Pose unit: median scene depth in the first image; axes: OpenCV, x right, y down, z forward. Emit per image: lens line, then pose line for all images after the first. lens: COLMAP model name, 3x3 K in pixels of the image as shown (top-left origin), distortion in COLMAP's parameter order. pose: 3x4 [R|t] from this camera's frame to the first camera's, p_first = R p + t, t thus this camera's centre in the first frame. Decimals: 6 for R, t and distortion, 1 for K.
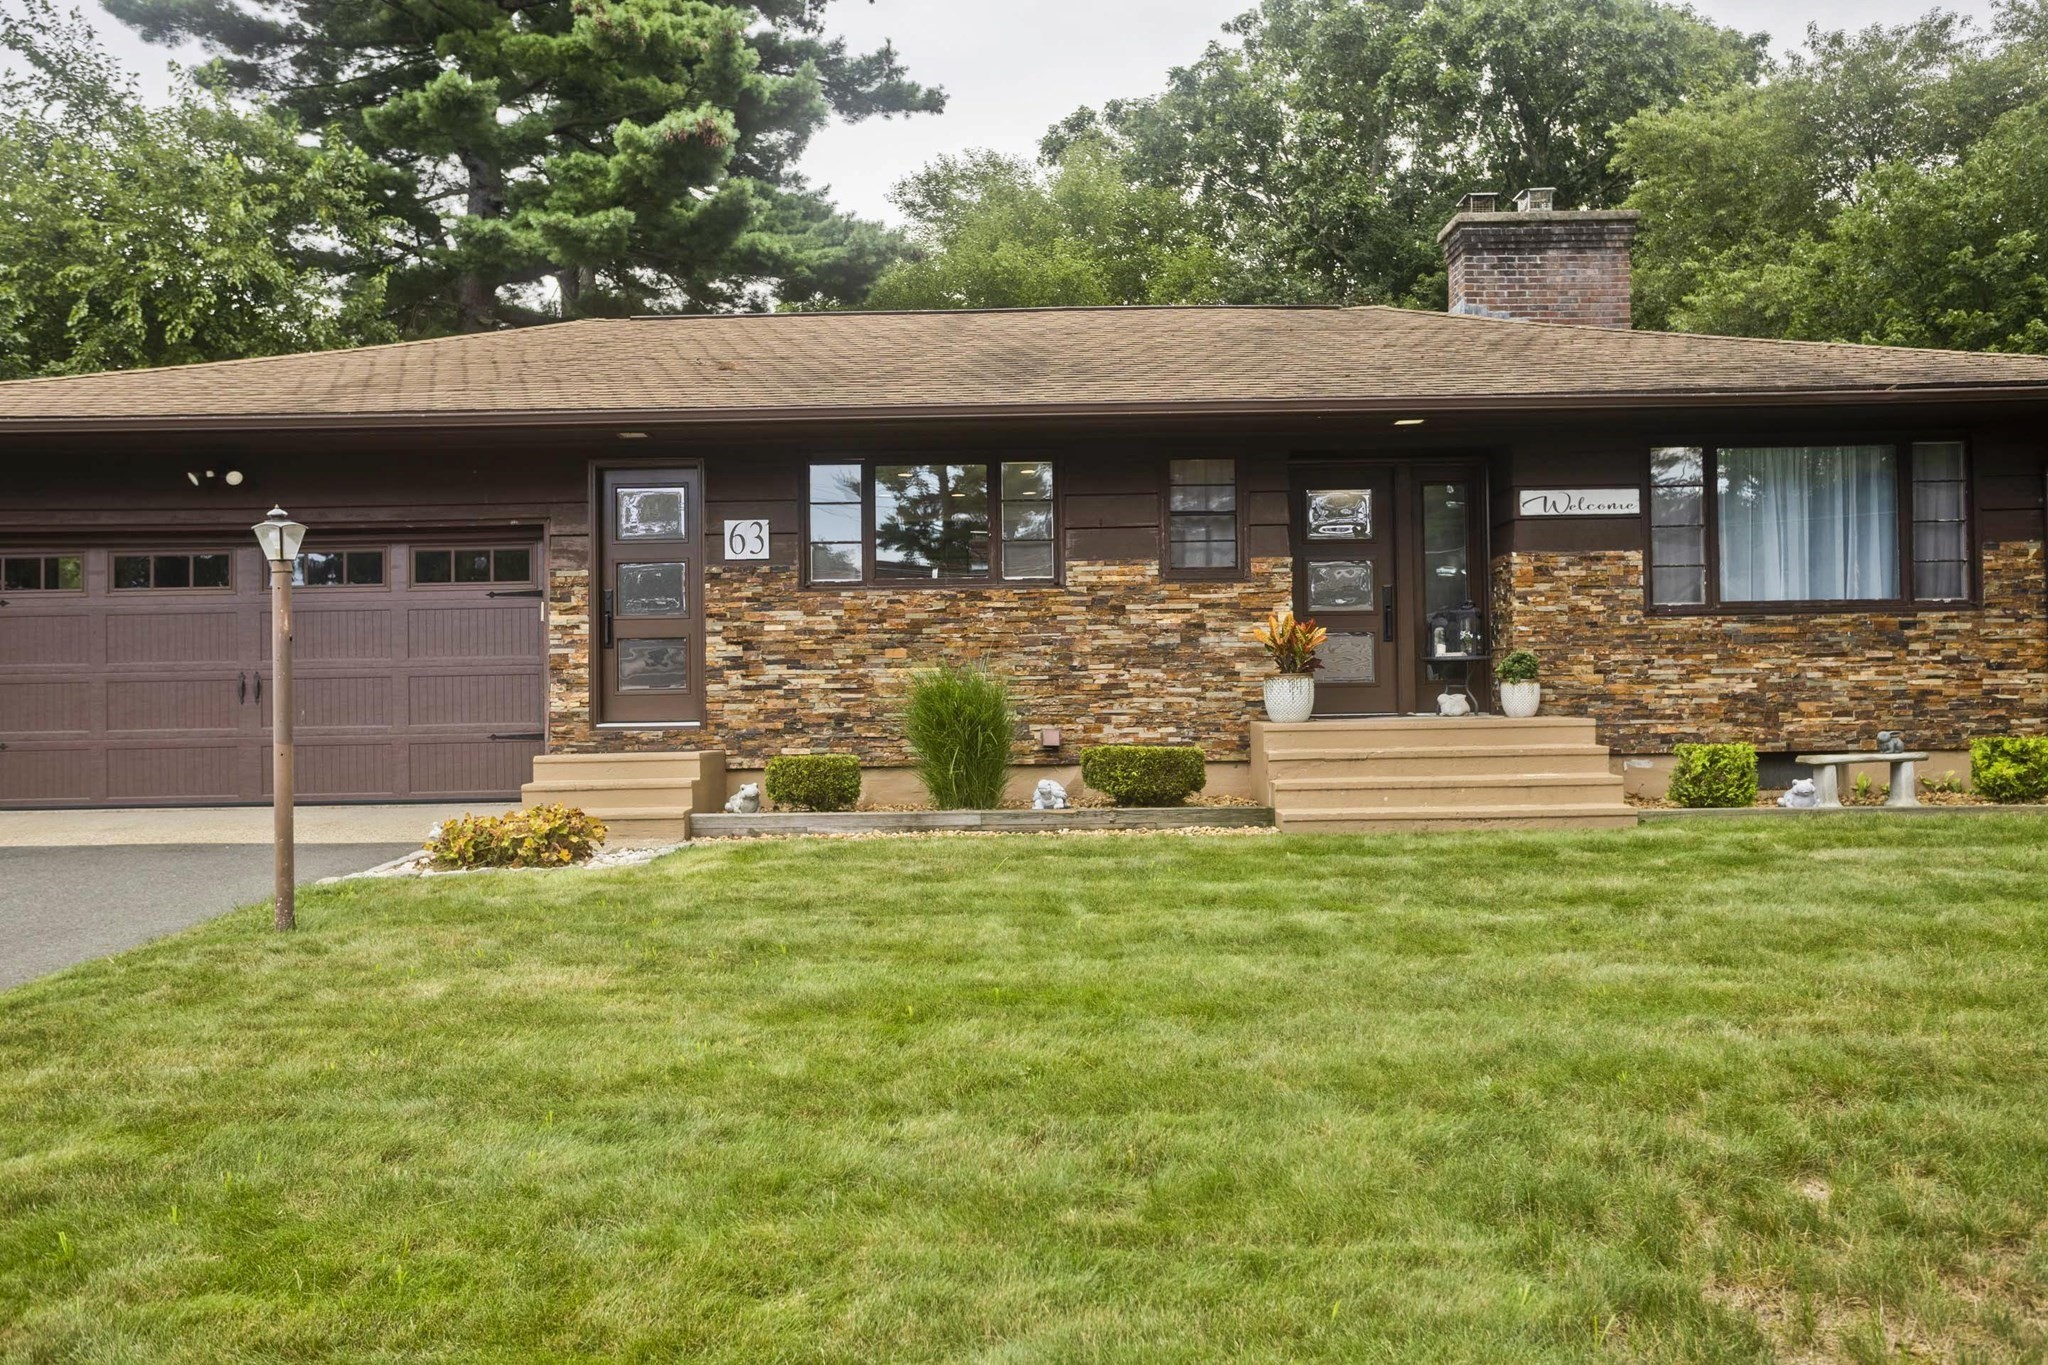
lens RADIAL K [[1520.6, 0, 1024.0], [0, 1520.6, 687.8], [0, 0, 1]] dist [0.027909, 0.001008]
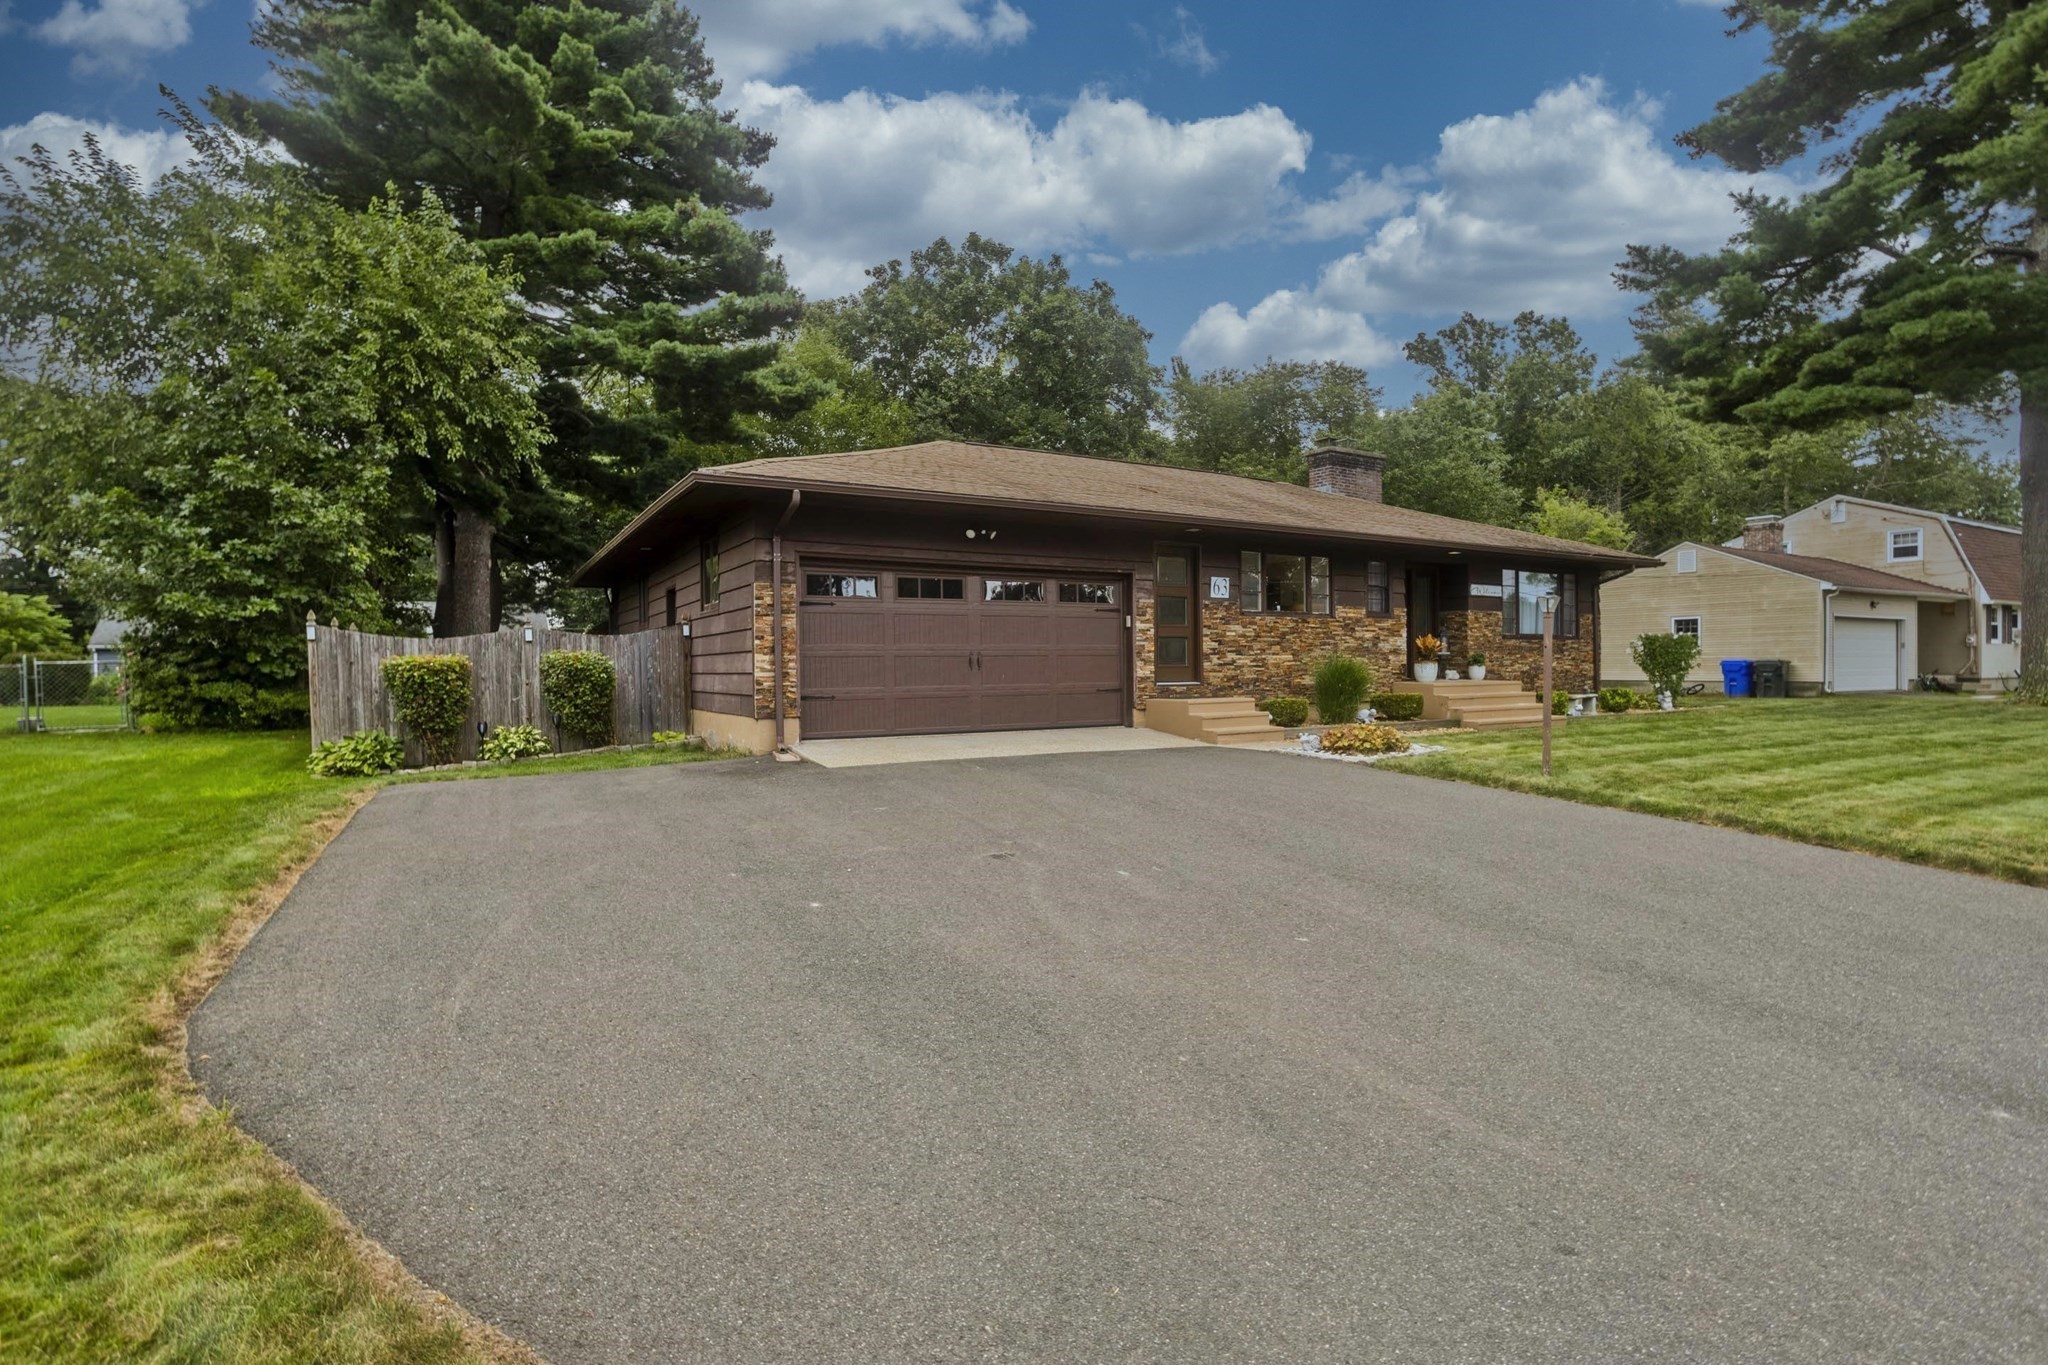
lens RADIAL K [[985.2, 0, 1026.4], [0, 985.2, 675.4], [0, 0, 1]] dist [0.000245, 0.000050]
pose [[0.847860, 0.004519, 0.530201, -1.052521], [-0.009942, 0.999923, 0.007376, 0.007025], [-0.530127, -0.011525, 0.847840, 0.071177]]
